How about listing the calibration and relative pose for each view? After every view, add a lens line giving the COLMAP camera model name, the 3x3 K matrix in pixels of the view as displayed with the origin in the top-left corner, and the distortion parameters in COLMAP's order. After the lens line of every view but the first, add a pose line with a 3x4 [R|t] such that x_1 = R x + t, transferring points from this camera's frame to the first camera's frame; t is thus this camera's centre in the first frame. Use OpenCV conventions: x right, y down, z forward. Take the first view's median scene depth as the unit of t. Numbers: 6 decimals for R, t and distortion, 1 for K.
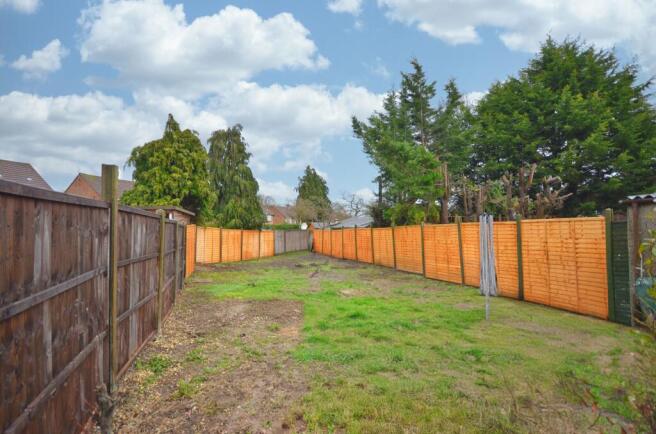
lens RADIAL K [[287.0, 0, 326.2], [0, 287.0, 219.1], [0, 0, 1]] dist [0.003231, -0.006484]
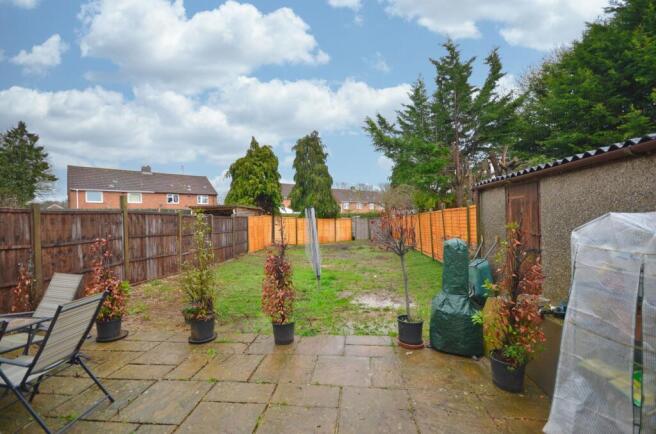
lens RADIAL K [[287.0, 0, 325.6], [0, 287.0, 220.4], [0, 0, 1]] dist [0.003231, -0.006484]
pose [[0.884962, -0.014110, -0.465448, 0.384494], [0.036274, 0.998592, 0.038695, -0.000536], [0.464247, -0.051127, 0.884229, -0.083117]]
